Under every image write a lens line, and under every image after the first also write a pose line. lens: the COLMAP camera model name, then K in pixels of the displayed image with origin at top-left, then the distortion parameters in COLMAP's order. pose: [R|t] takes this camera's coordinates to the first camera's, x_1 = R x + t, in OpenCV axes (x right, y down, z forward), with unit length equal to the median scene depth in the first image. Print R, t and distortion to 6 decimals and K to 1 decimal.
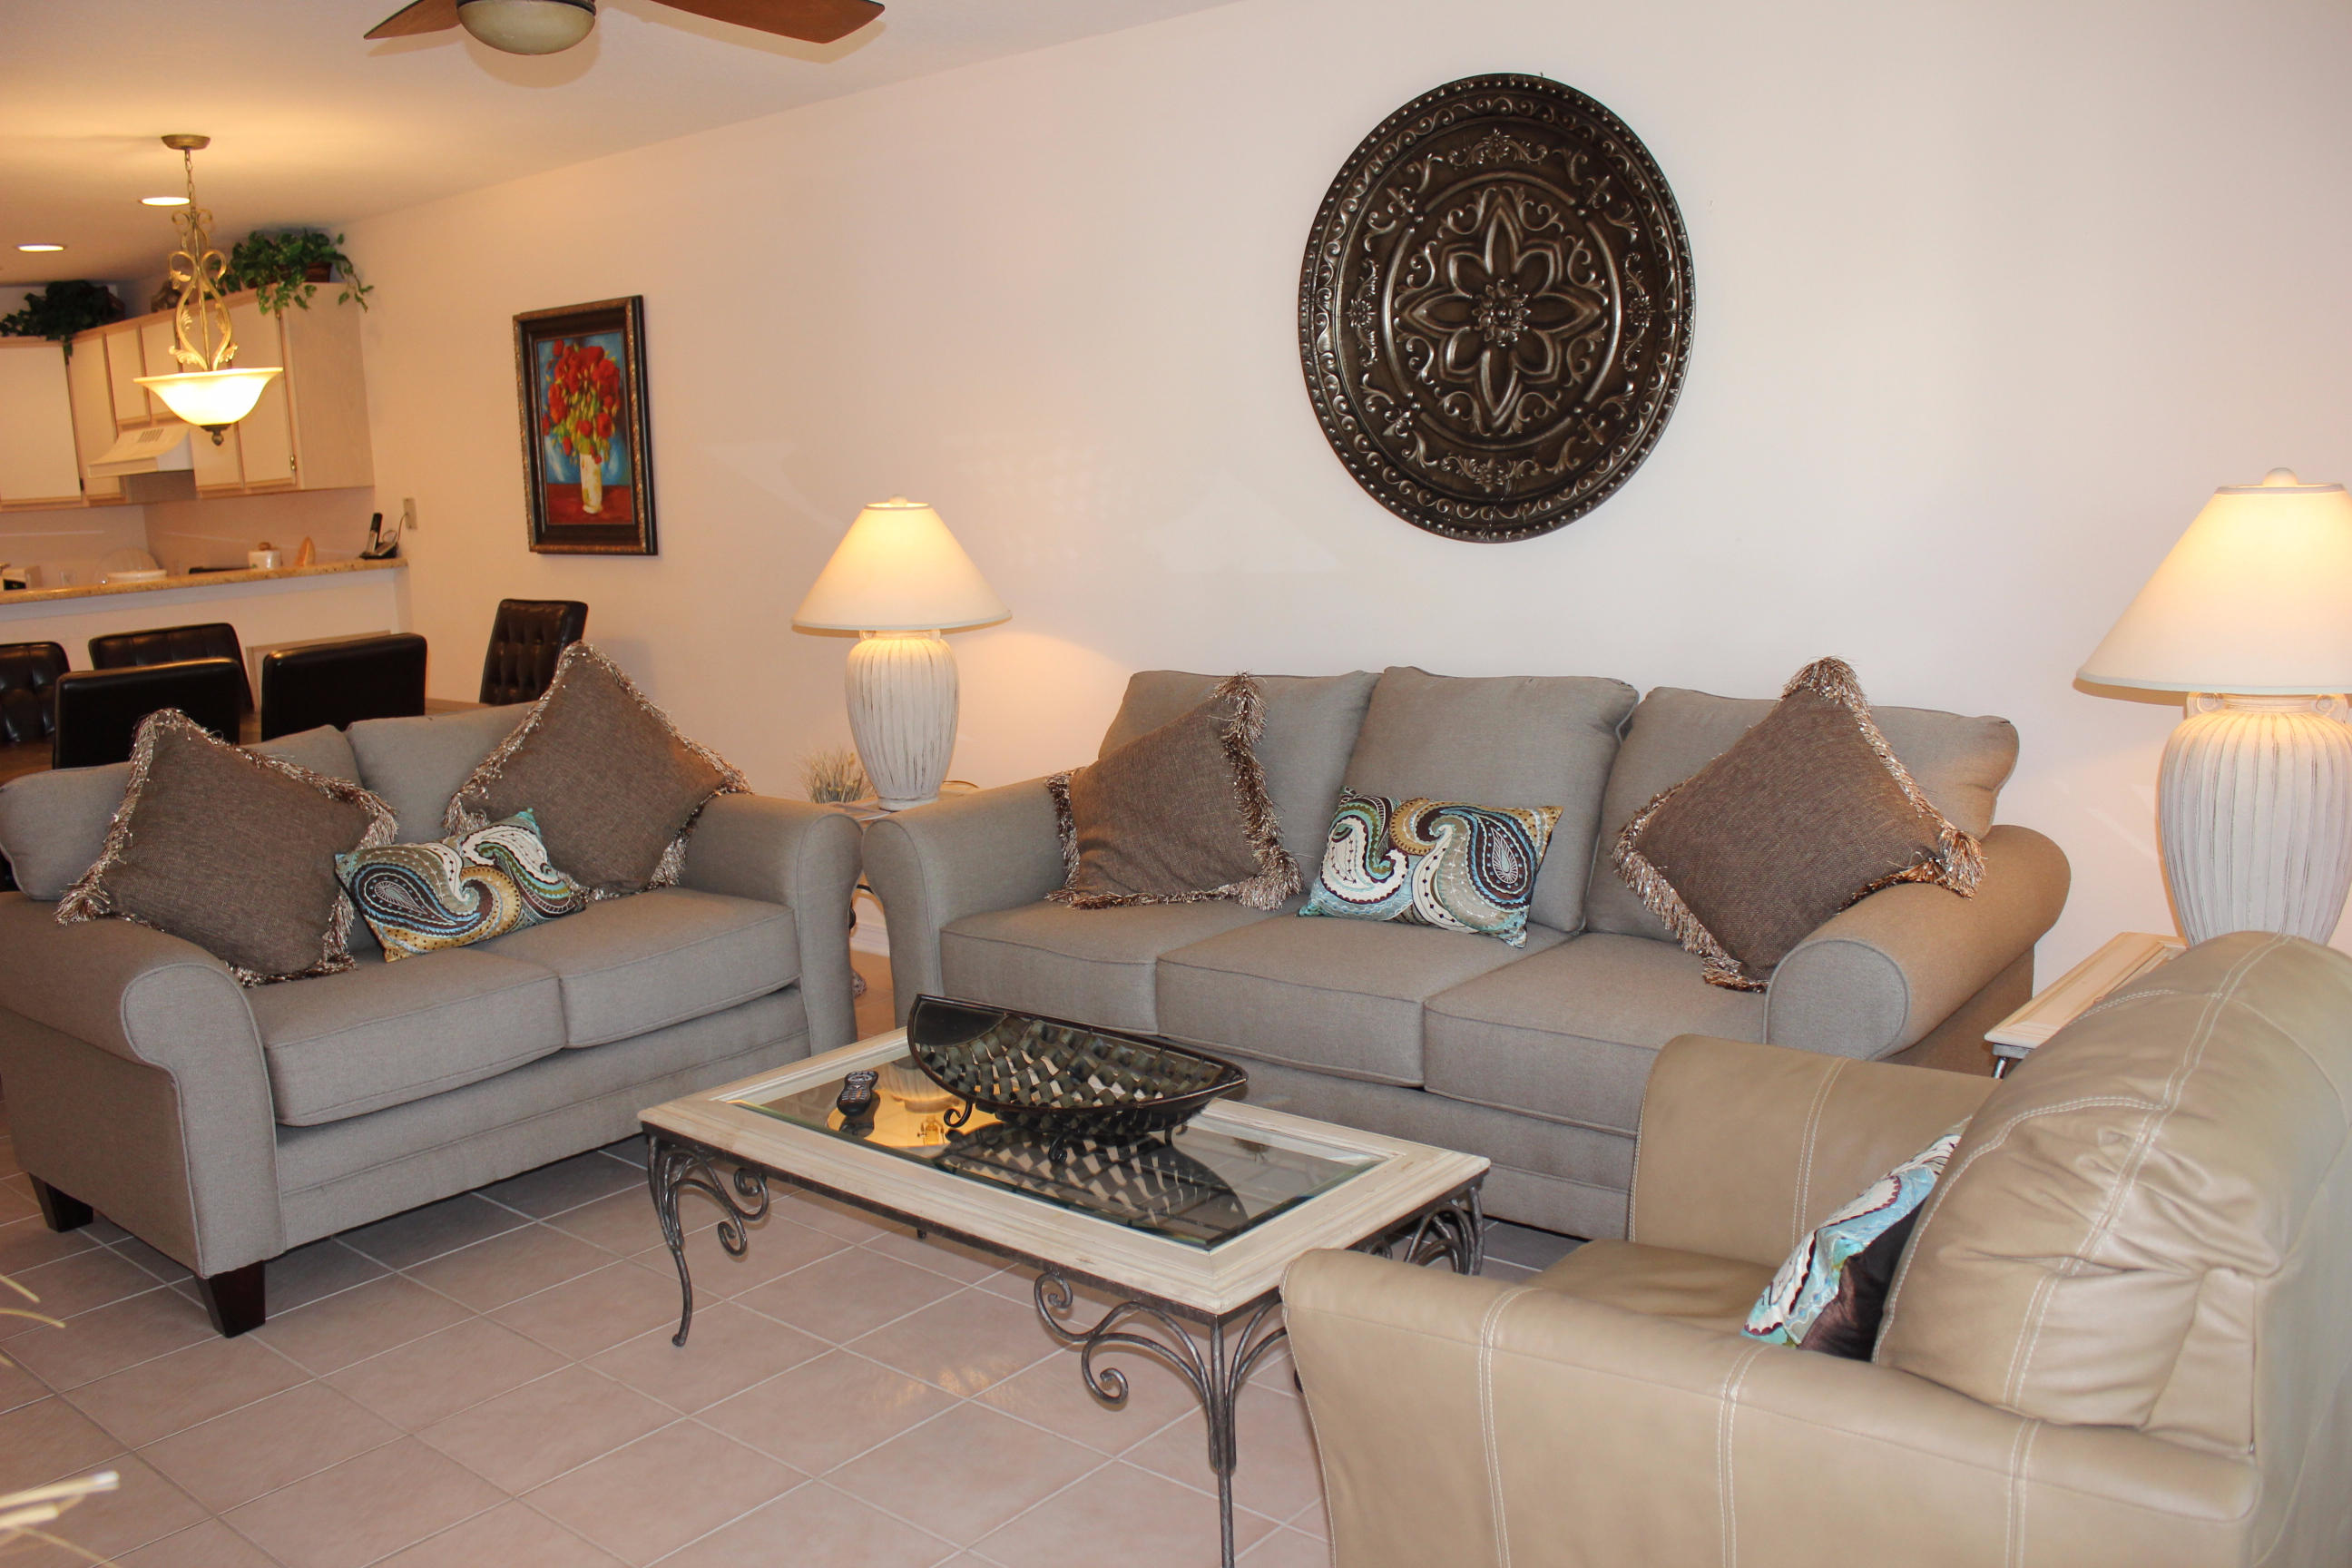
lens RADIAL K [[1894.8, 0, 1176.0], [0, 1894.8, 784.0], [0, 0, 1]] dist [-0.174666, 0.170957]
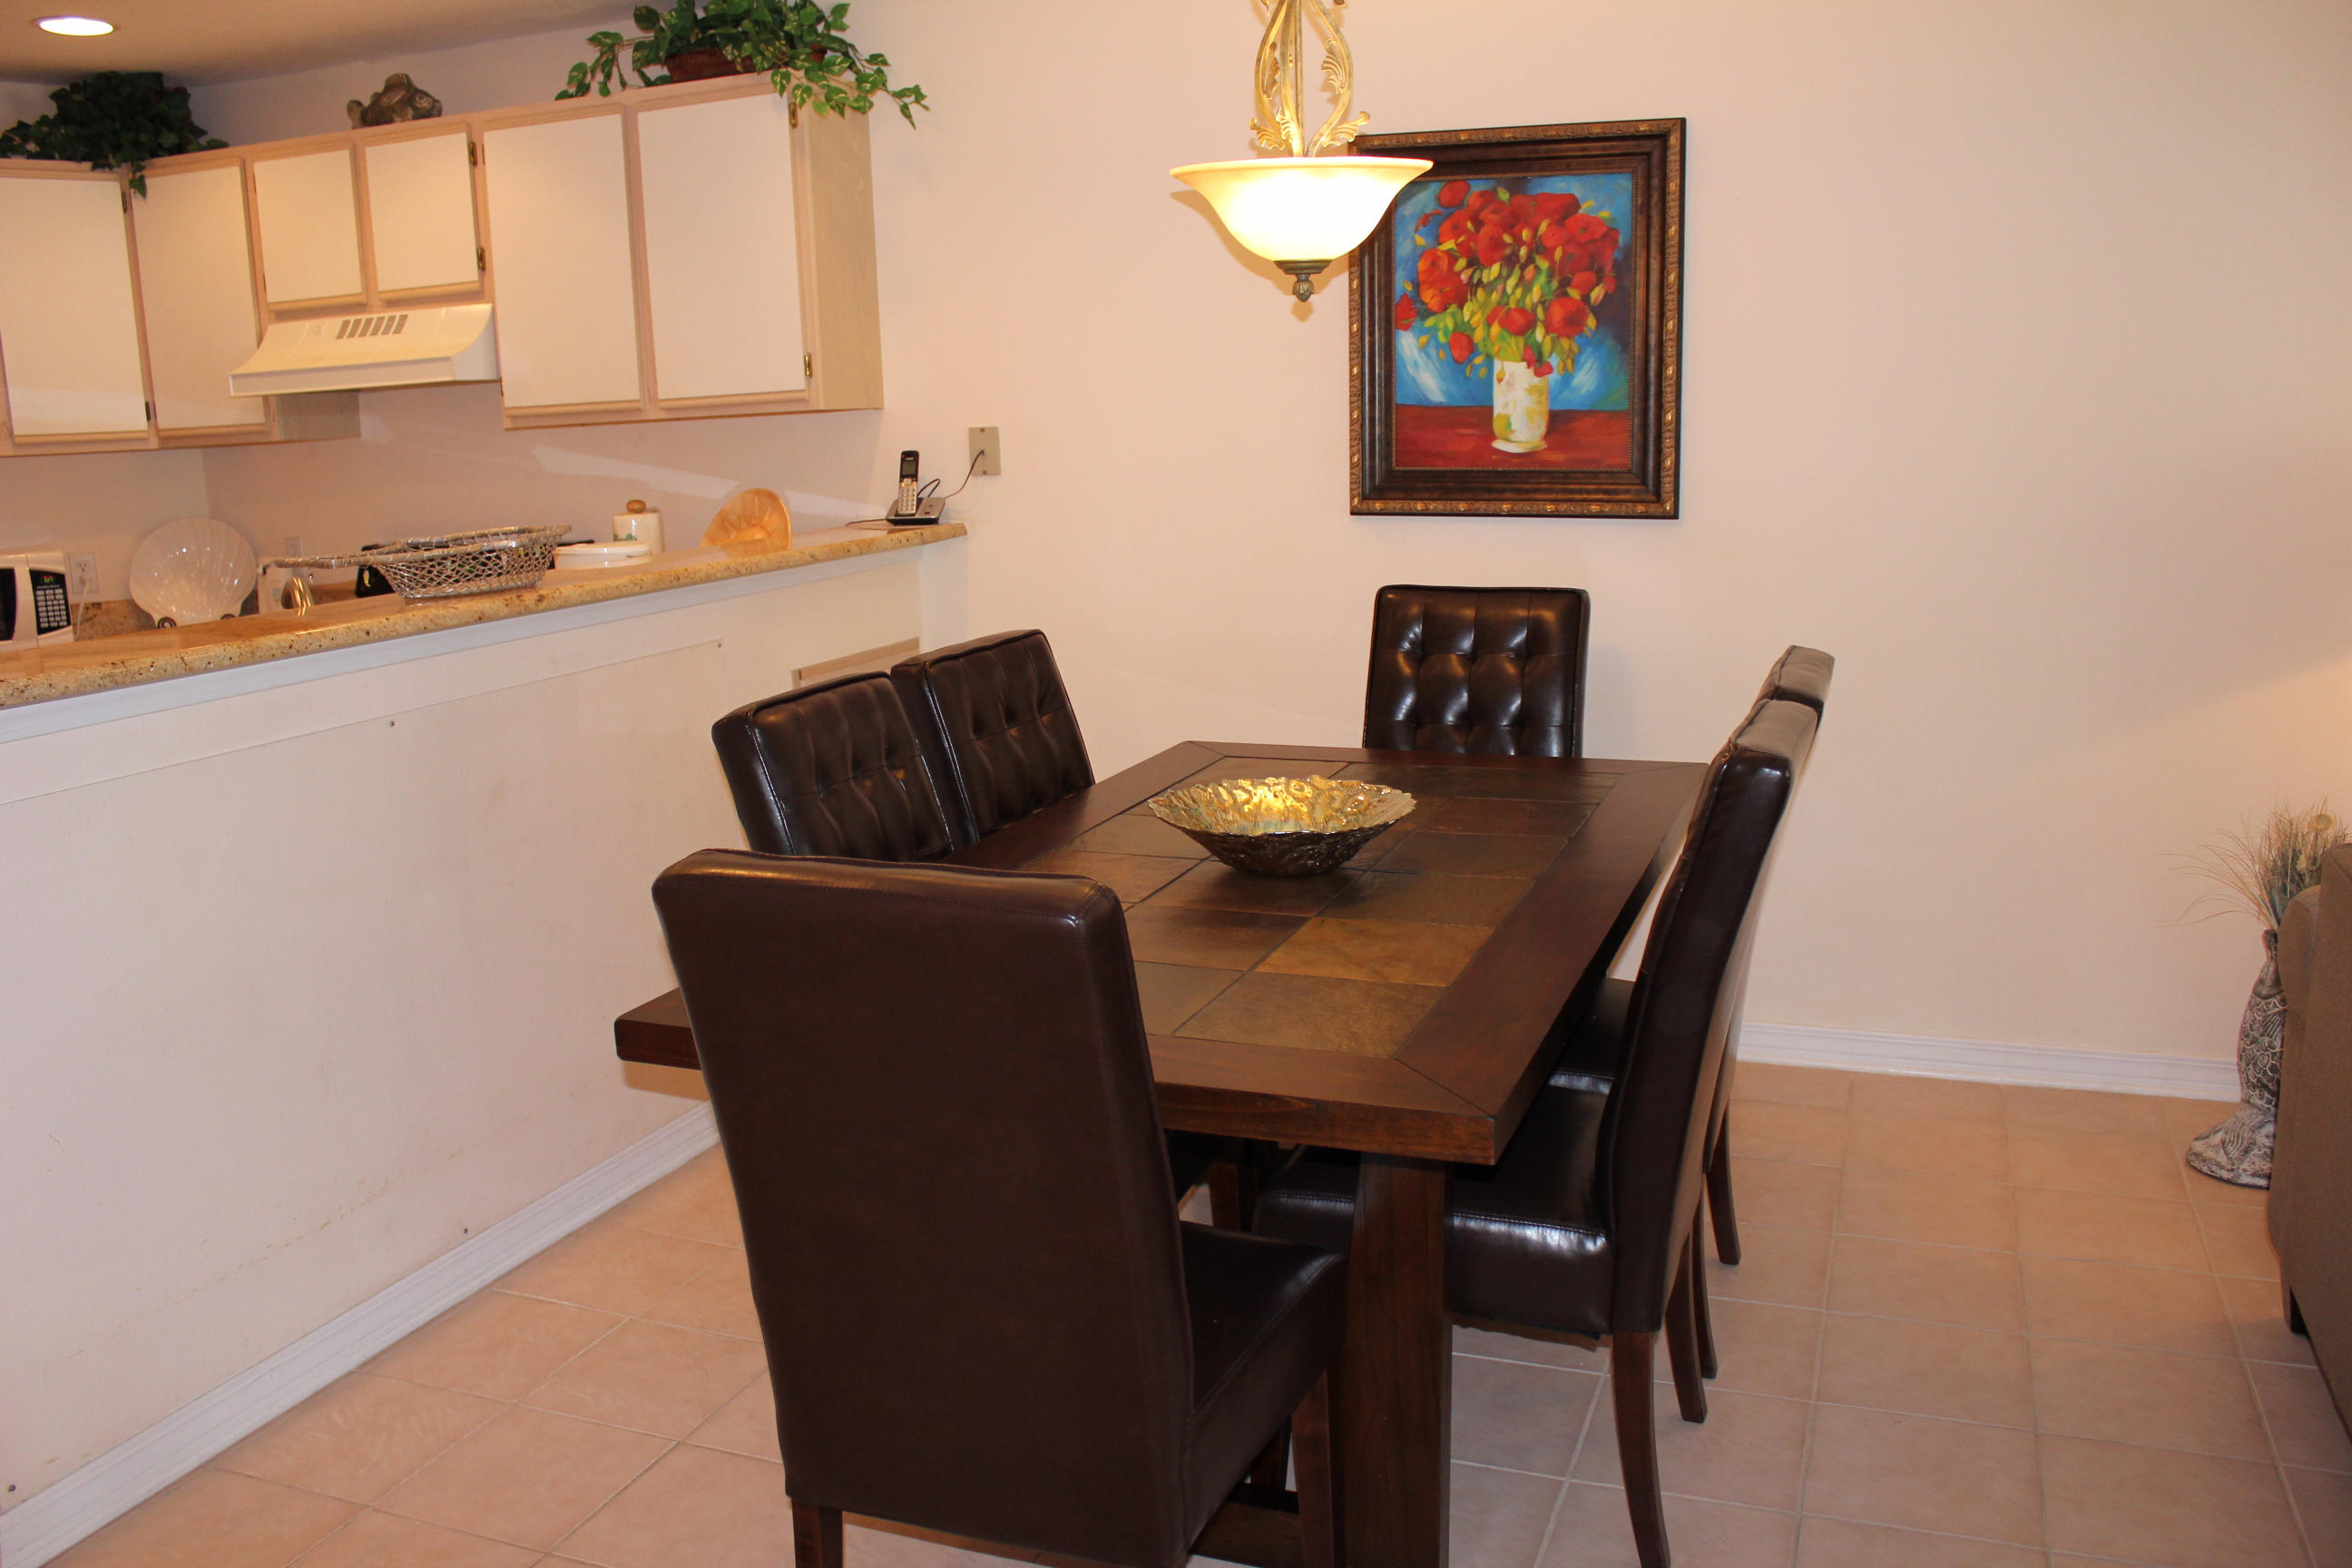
lens RADIAL K [[1894.8, 0, 1176.0], [0, 1894.8, 784.0], [0, 0, 1]] dist [-0.174666, 0.170957]
pose [[0.949172, -0.046263, 0.311340, -0.631931], [0.043517, 0.998928, 0.015765, -0.046107], [-0.311736, -0.001415, 0.950168, 0.417509]]
